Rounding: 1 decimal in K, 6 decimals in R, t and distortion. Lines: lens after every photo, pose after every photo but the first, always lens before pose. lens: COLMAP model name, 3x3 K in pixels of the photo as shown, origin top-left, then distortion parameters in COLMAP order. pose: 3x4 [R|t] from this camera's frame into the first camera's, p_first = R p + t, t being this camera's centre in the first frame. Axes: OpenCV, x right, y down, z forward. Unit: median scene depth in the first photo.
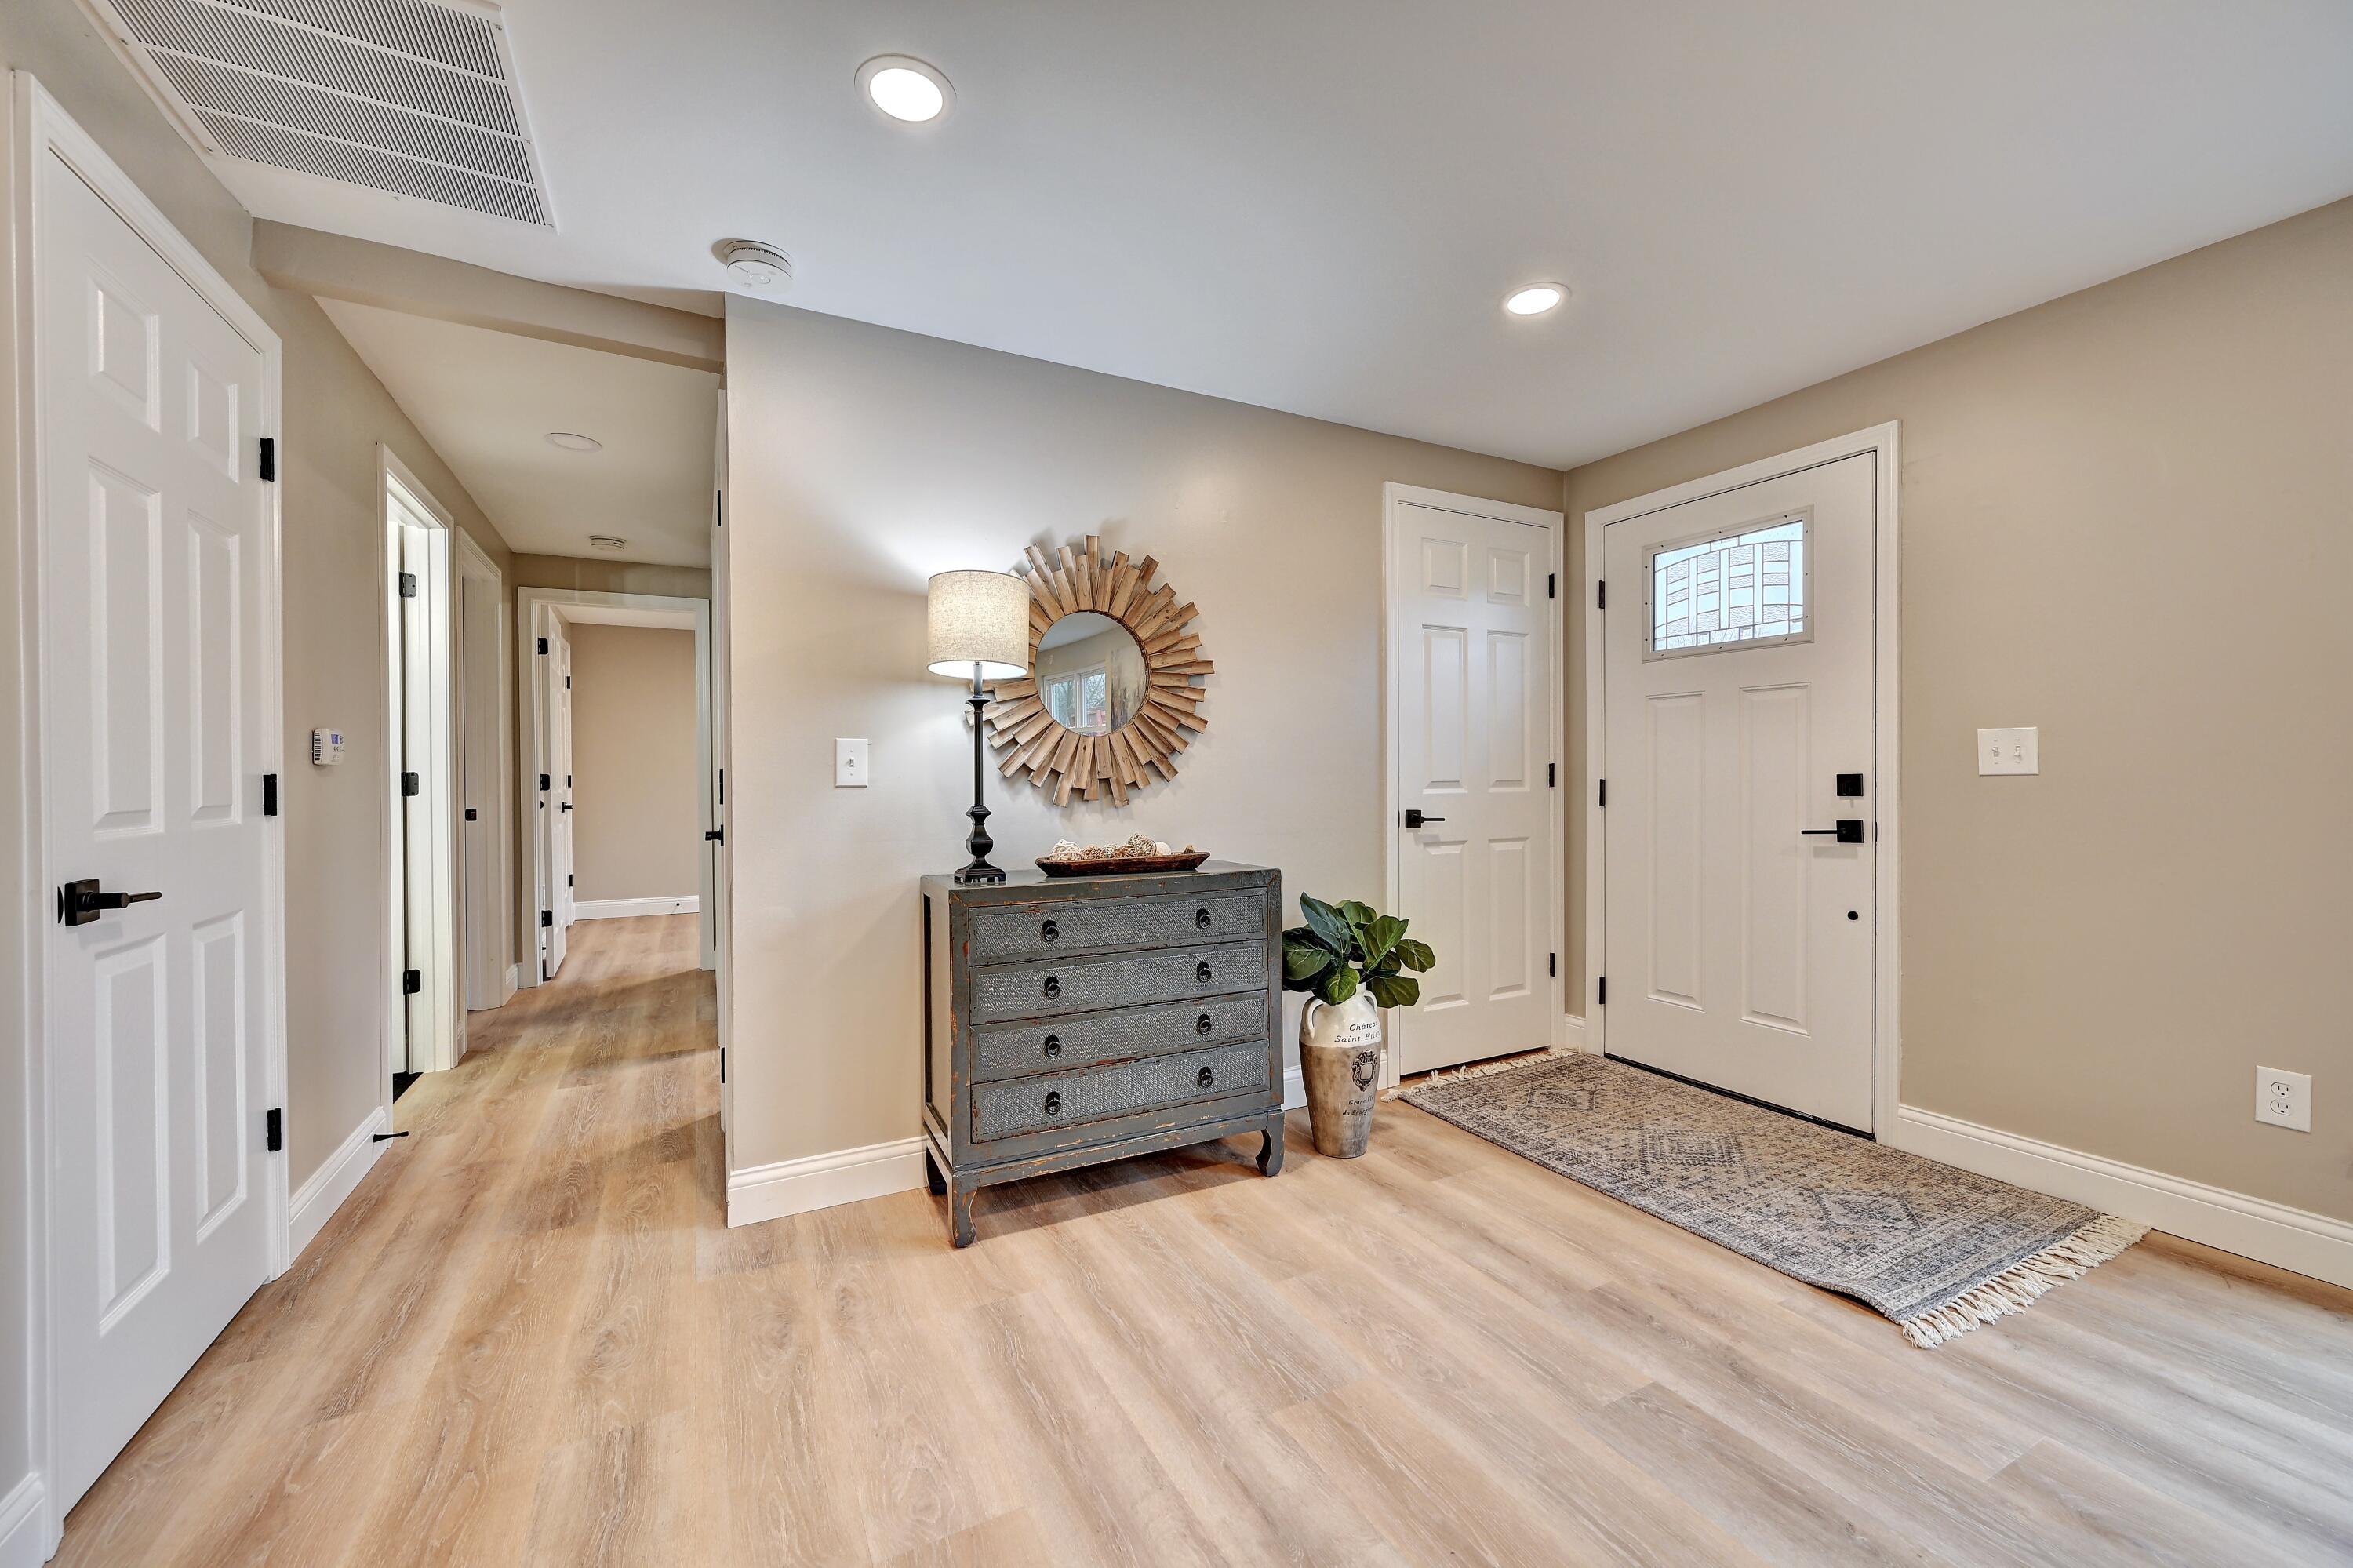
lens RADIAL K [[922.4, 0, 1174.7], [0, 922.4, 787.2], [0, 0, 1]] dist [0.002522, 0.000256]
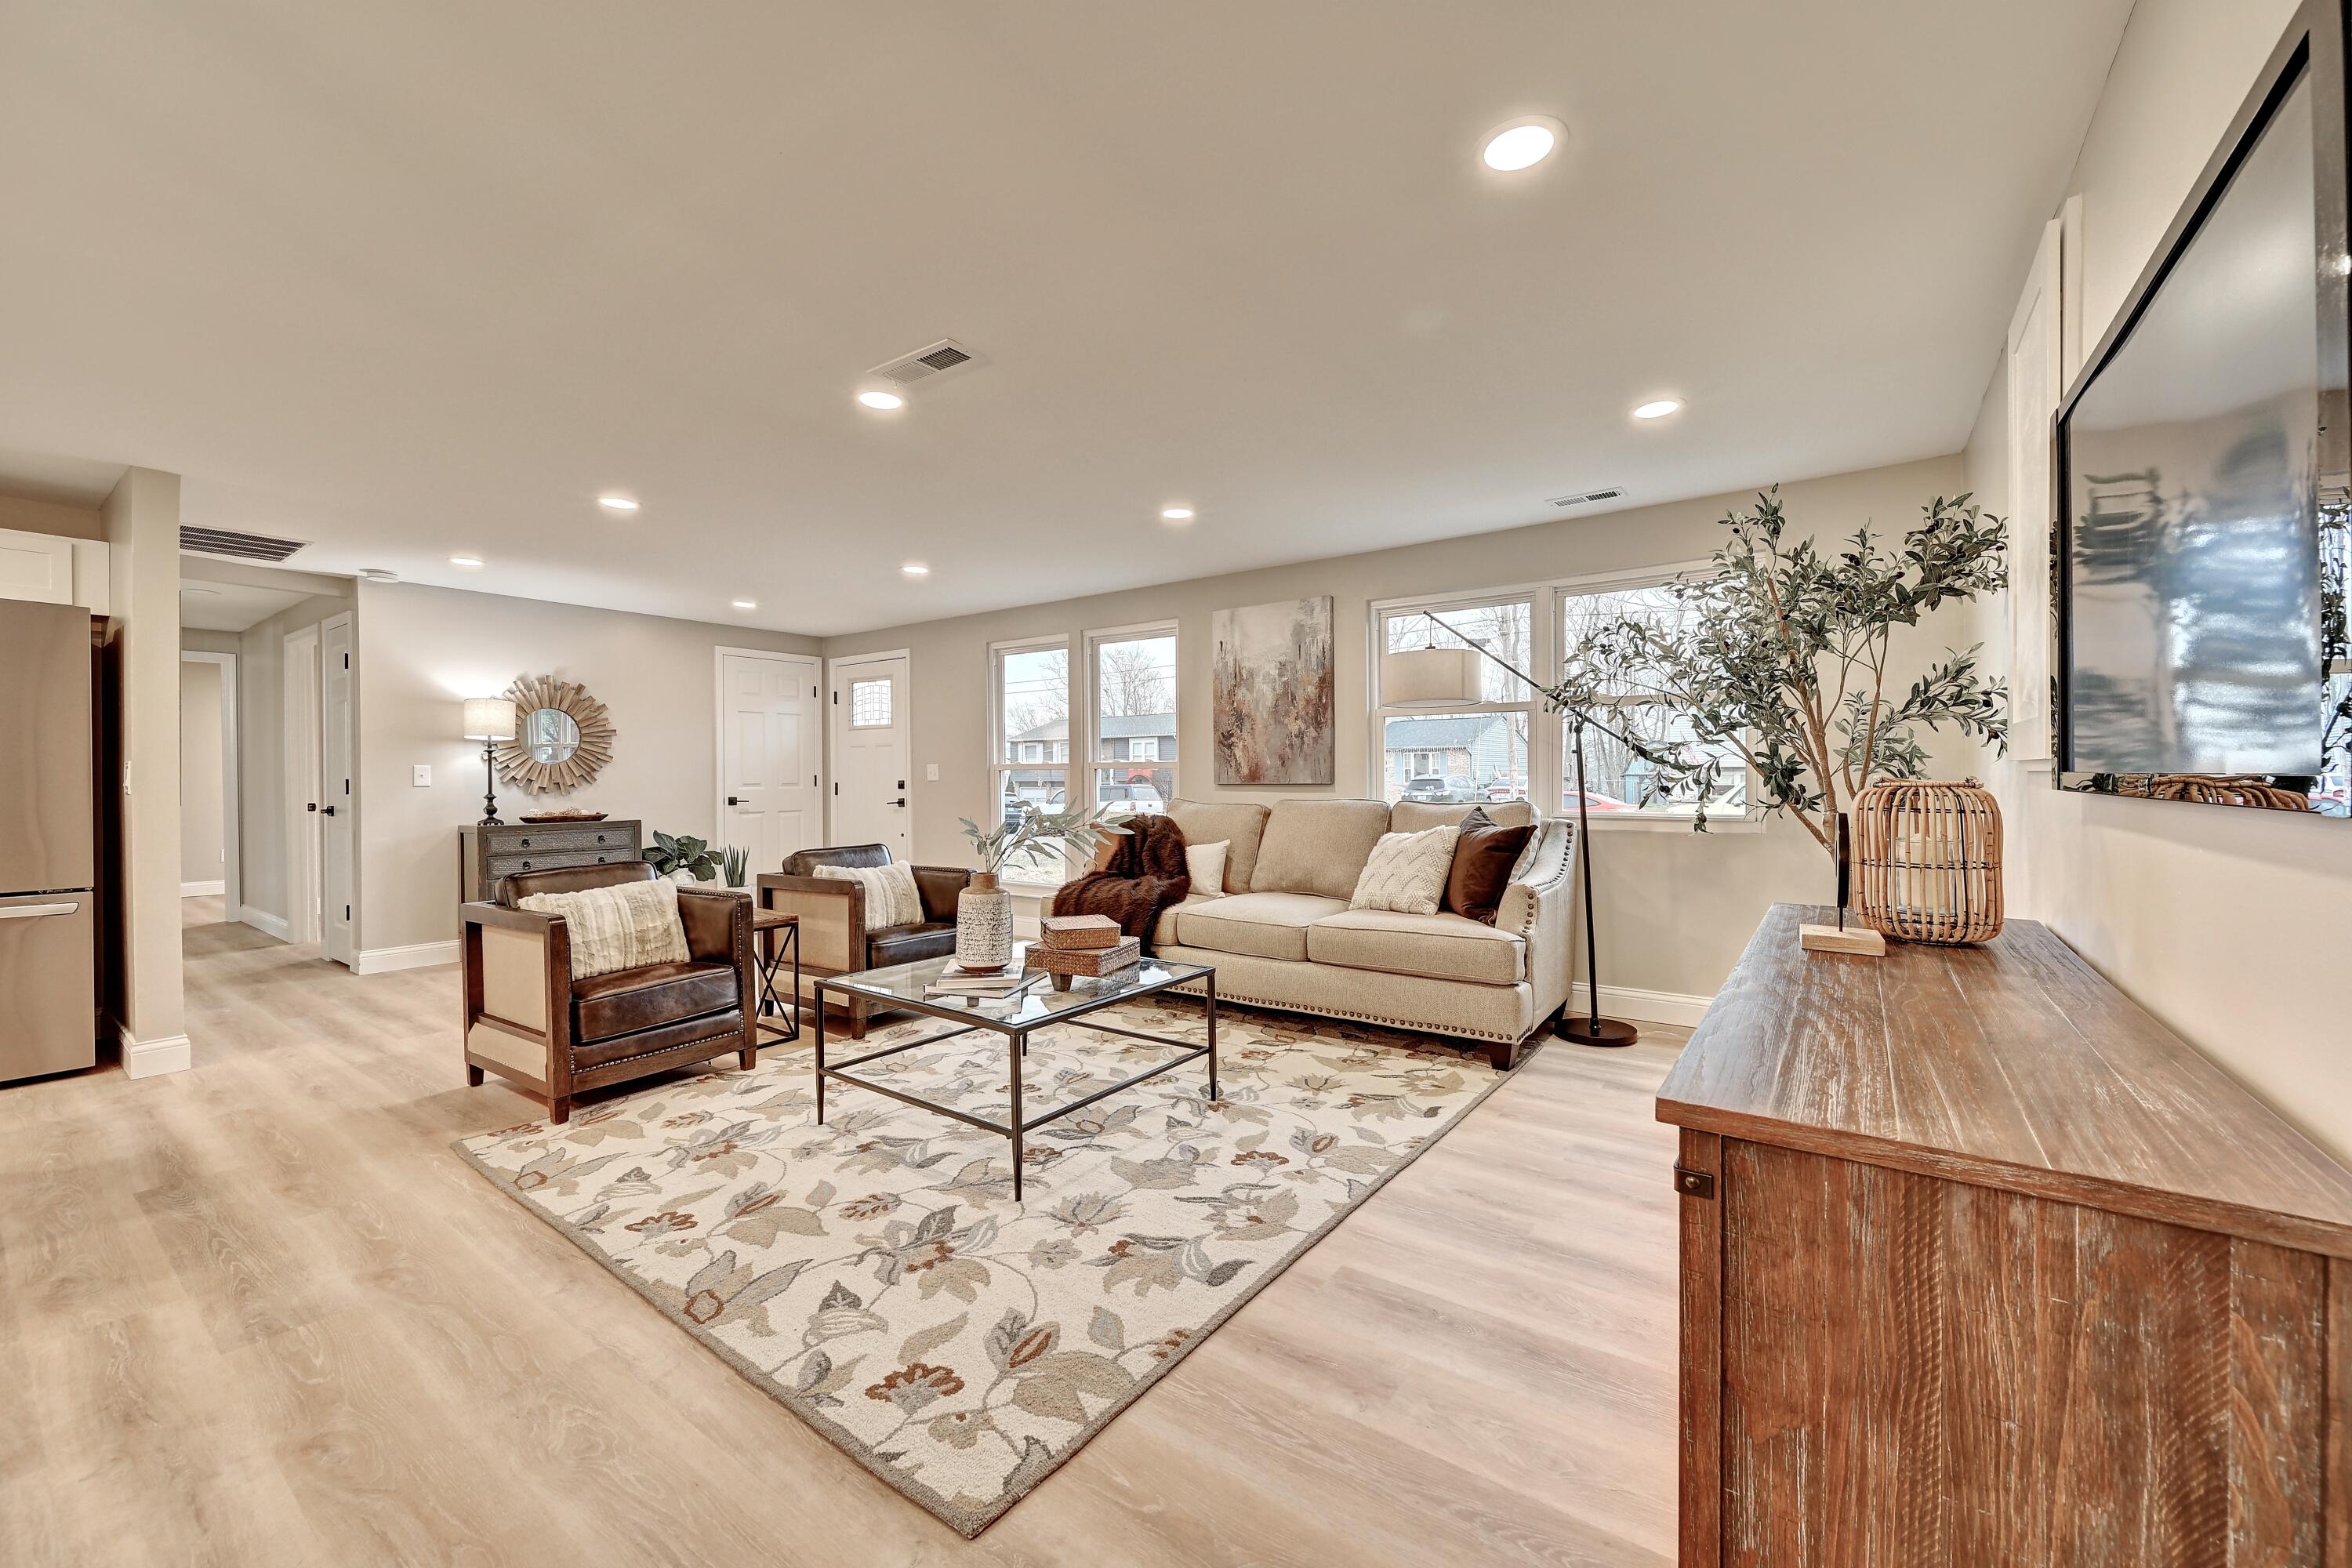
lens RADIAL K [[922.0, 0, 1172.1], [0, 922.0, 789.0], [0, 0, 1]] dist [0.002522, 0.000256]
pose [[0.898349, -0.003702, 0.439266, 0.291105], [0.006047, 0.999974, -0.003940, 0.024982], [-0.439240, 0.006196, 0.898348, -1.727336]]
